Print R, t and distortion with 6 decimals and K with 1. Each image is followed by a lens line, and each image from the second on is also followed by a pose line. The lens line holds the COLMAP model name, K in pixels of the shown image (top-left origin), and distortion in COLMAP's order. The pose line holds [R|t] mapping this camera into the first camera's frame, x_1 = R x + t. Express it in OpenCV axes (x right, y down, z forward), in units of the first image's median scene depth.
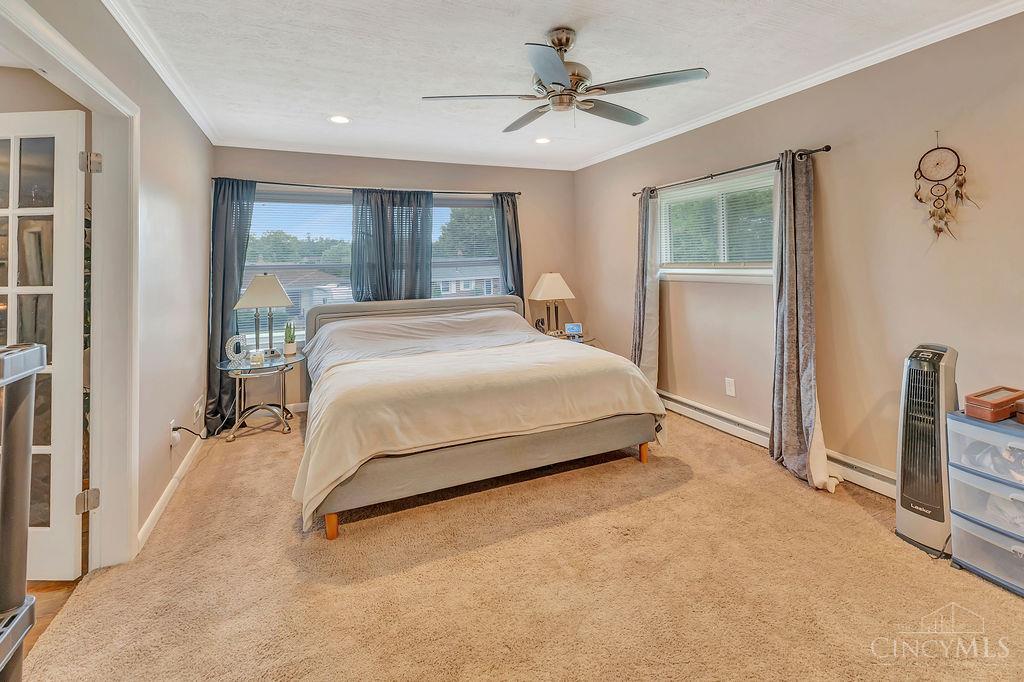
lens RADIAL K [[467.8, 0, 516.1], [0, 467.8, 252.2], [0, 0, 1]] dist [0.003154, 0.000506]
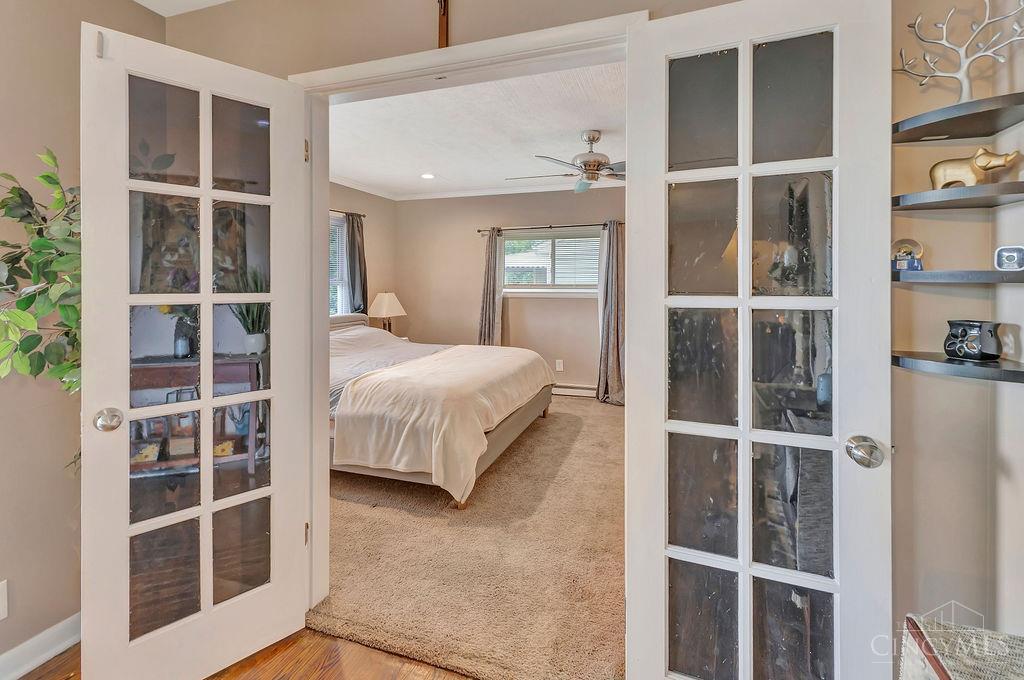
lens RADIAL K [[458.5, 0, 510.7], [0, 458.5, 289.3], [0, 0, 1]] dist [0.001109, 0.000068]
pose [[0.687622, 0.013012, 0.725952, -0.891491], [-0.028273, 0.999561, 0.008864, 0.033917], [-0.725518, -0.026620, 0.687688, 0.102051]]
